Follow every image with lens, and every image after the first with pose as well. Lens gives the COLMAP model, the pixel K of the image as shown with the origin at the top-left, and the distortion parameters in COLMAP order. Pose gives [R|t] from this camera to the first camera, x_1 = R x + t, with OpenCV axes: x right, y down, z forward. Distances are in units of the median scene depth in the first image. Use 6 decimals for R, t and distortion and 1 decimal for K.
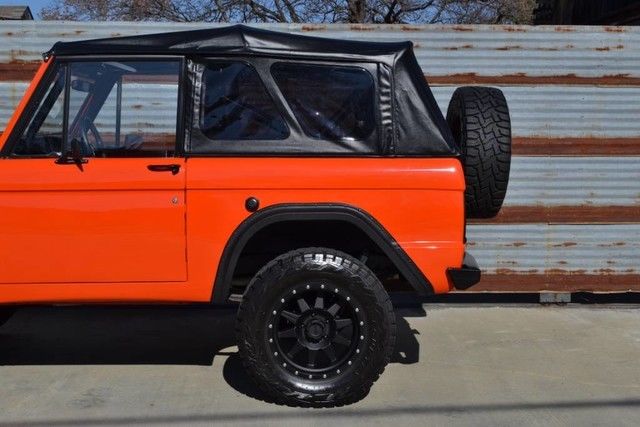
lens RADIAL K [[938.7, 0, 317.1], [0, 938.7, 207.4], [0, 0, 1]] dist [-0.015762, 0.000000]
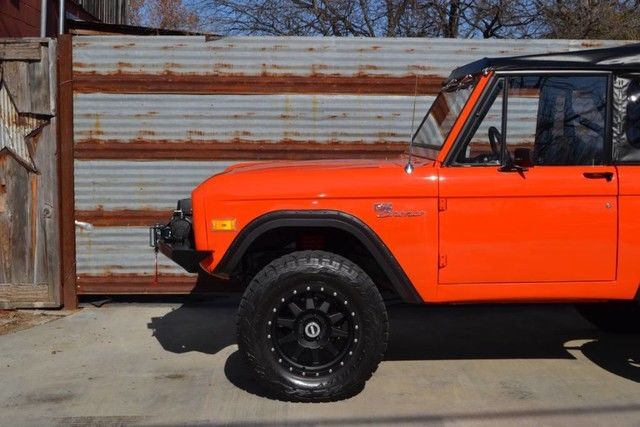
lens RADIAL K [[887.8, 0, 281.9], [0, 887.8, 200.0], [0, 0, 1]] dist [-0.023481, 0.000000]
pose [[0.999984, -0.002923, 0.004786, -0.362394], [0.002979, 0.999926, -0.011760, -0.001845], [-0.004752, 0.011774, 0.999919, -0.007991]]
